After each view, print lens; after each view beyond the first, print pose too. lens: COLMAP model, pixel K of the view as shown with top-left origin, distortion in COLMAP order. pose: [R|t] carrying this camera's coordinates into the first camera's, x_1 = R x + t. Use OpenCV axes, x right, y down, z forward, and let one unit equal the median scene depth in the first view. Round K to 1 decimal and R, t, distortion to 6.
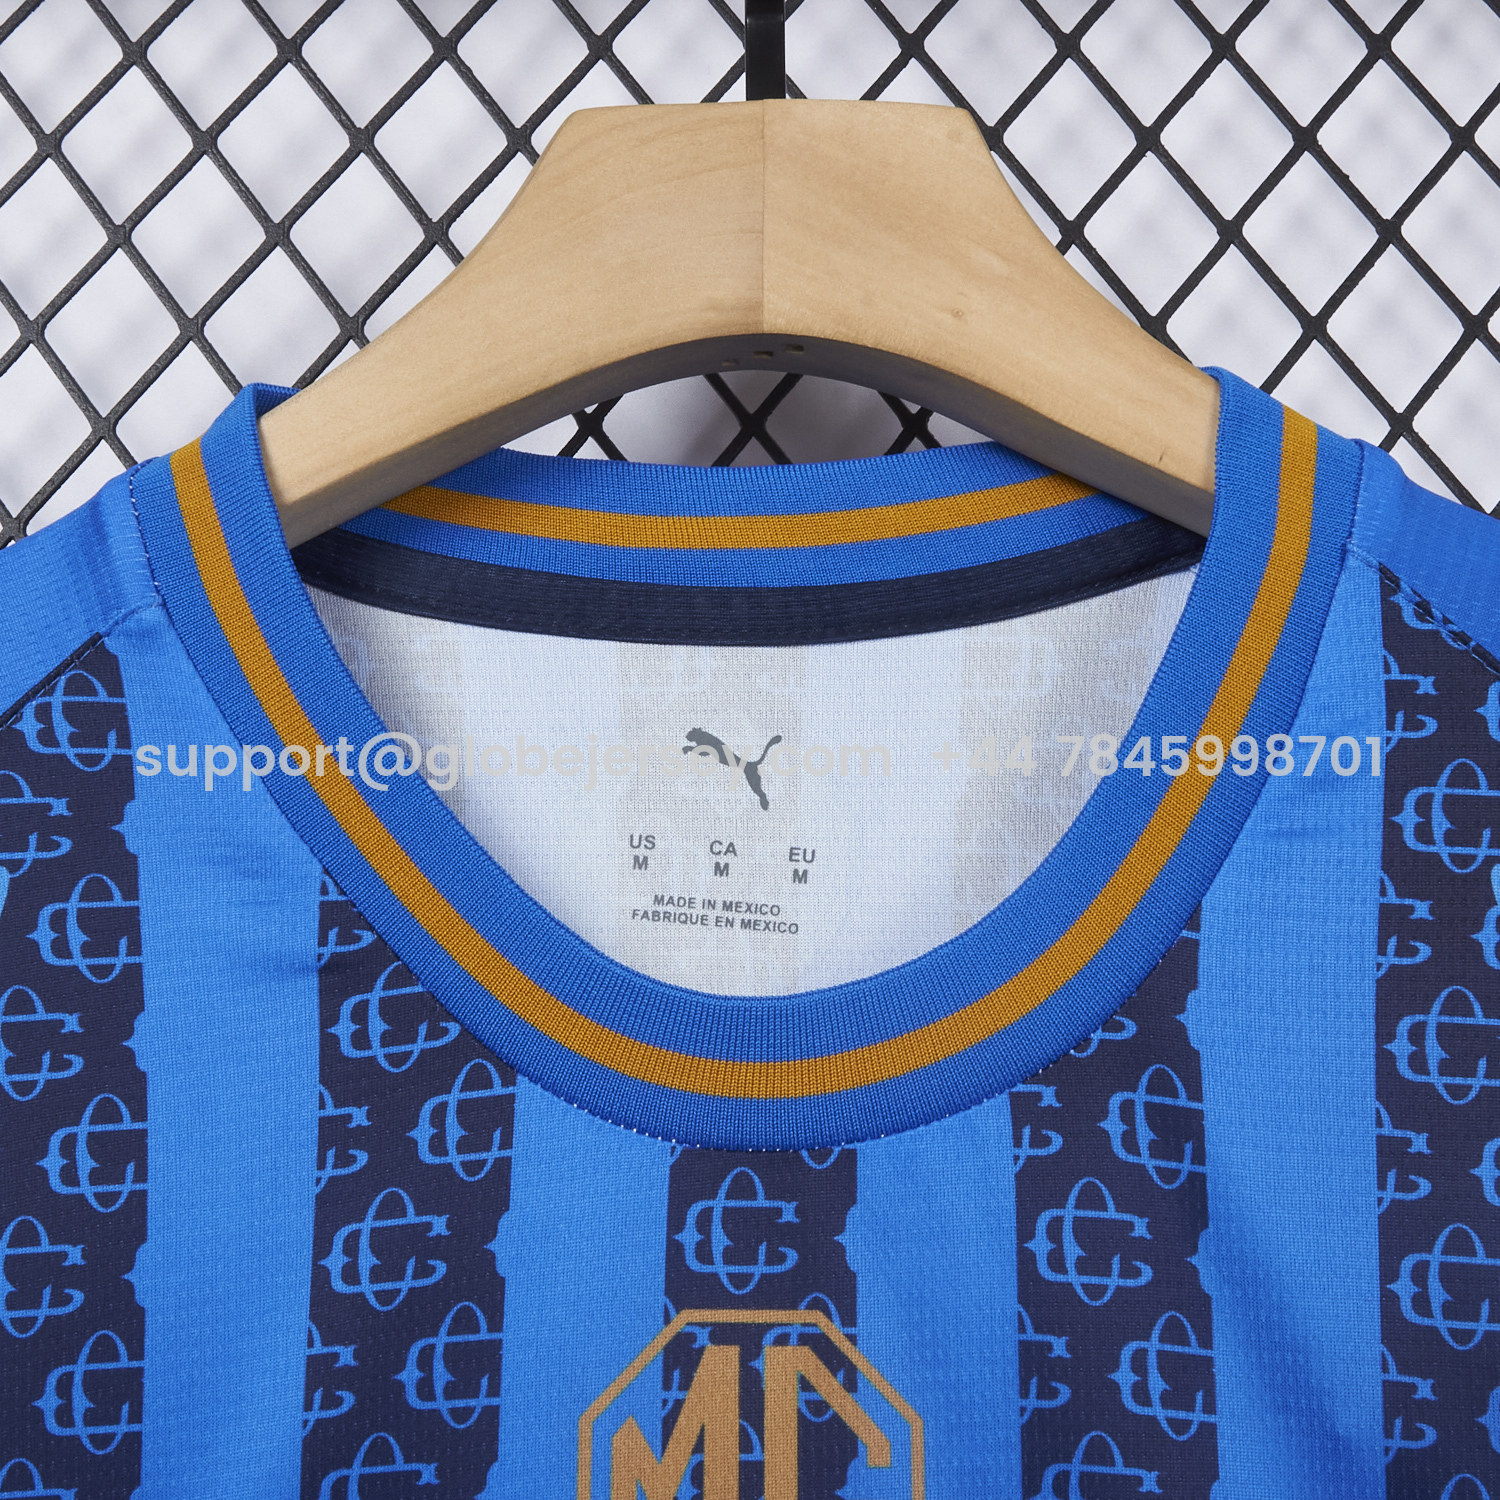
lens RADIAL K [[3693.3, 0, 735.0], [0, 3693.3, 749.7], [0, 0, 1]] dist [0.007802, -0.118690]
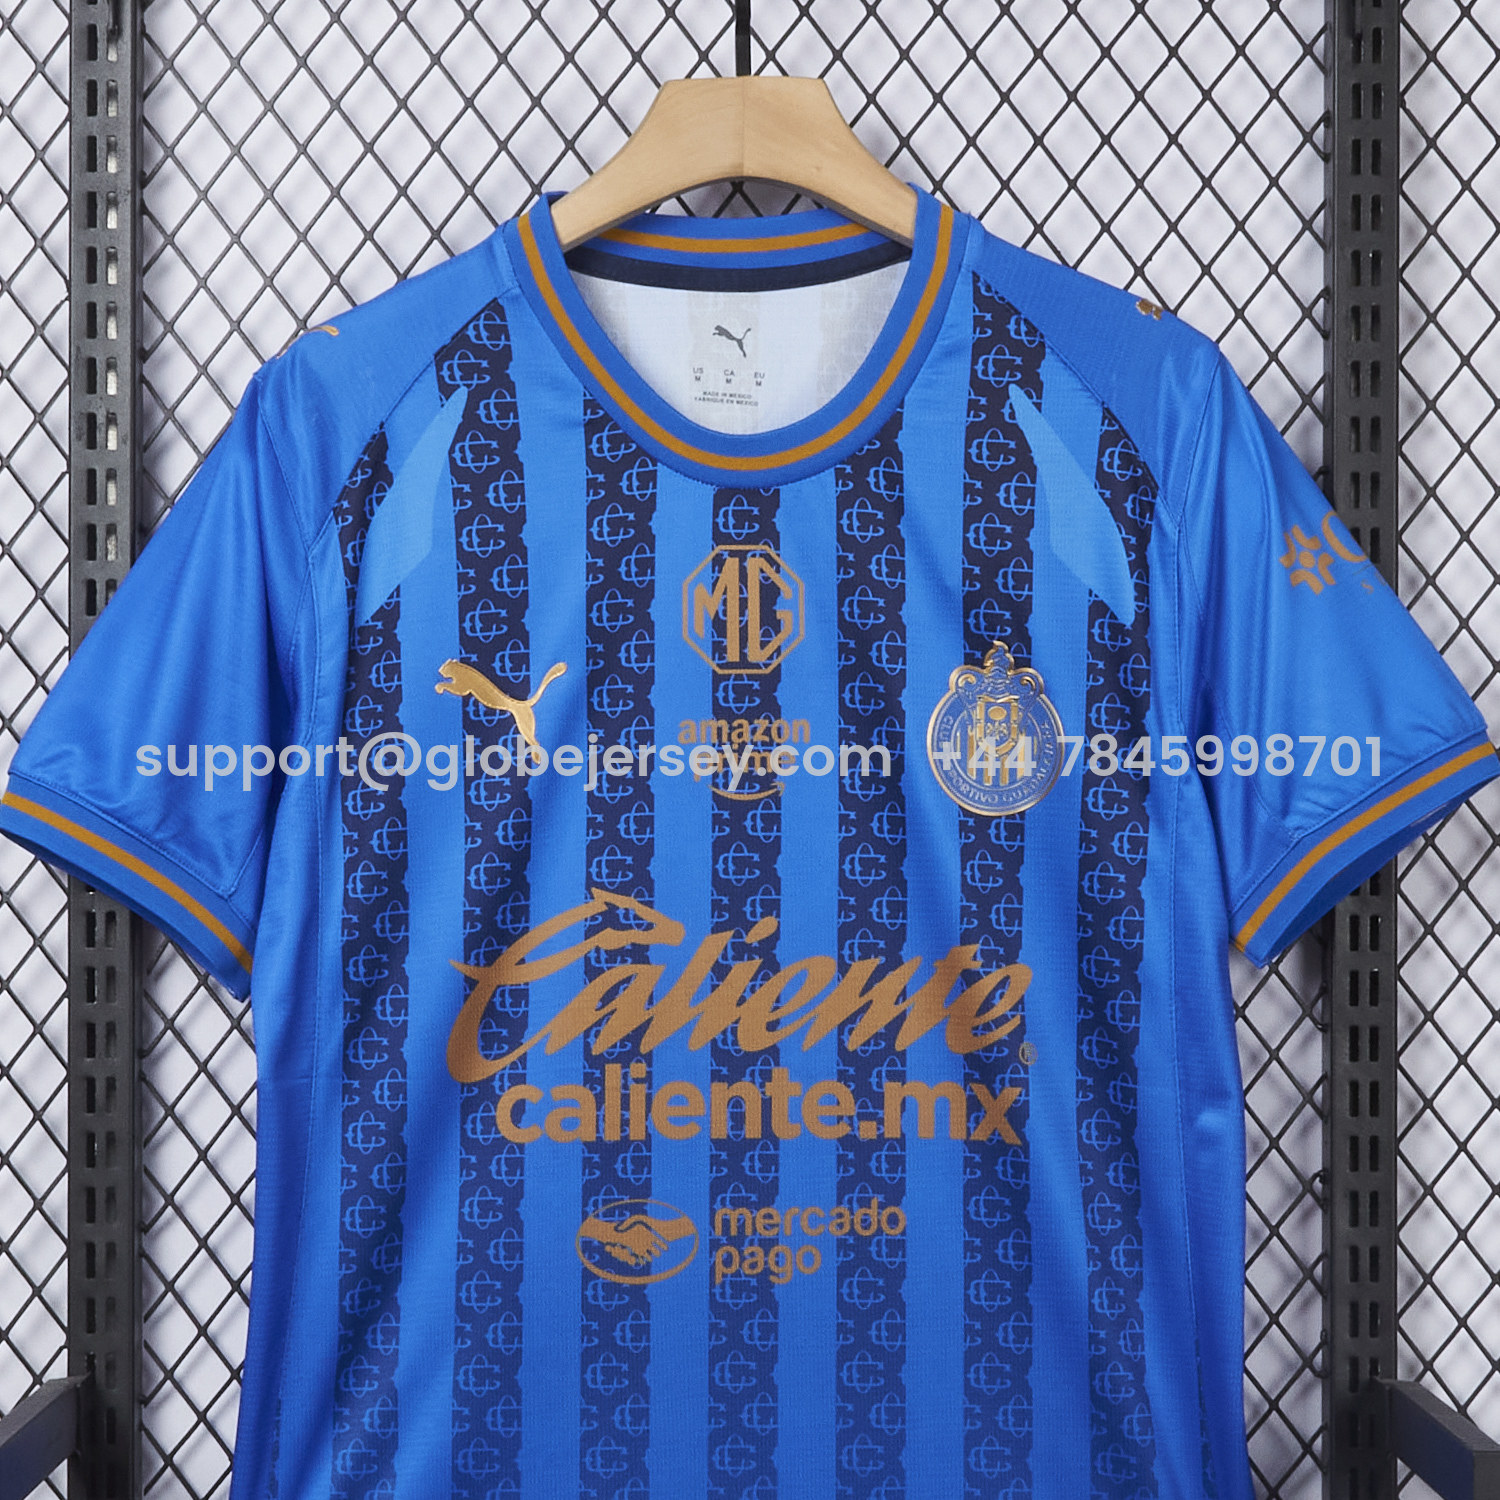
lens RADIAL K [[3693.3, 0, 735.0], [0, 3693.3, 749.7], [0, 0, 1]] dist [0.007802, -0.118690]
pose [[0.999865, -0.008680, 0.013920, -0.041629], [0.005927, 0.982365, 0.186880, -0.219754], [-0.015297, -0.186772, 0.982284, -1.779522]]
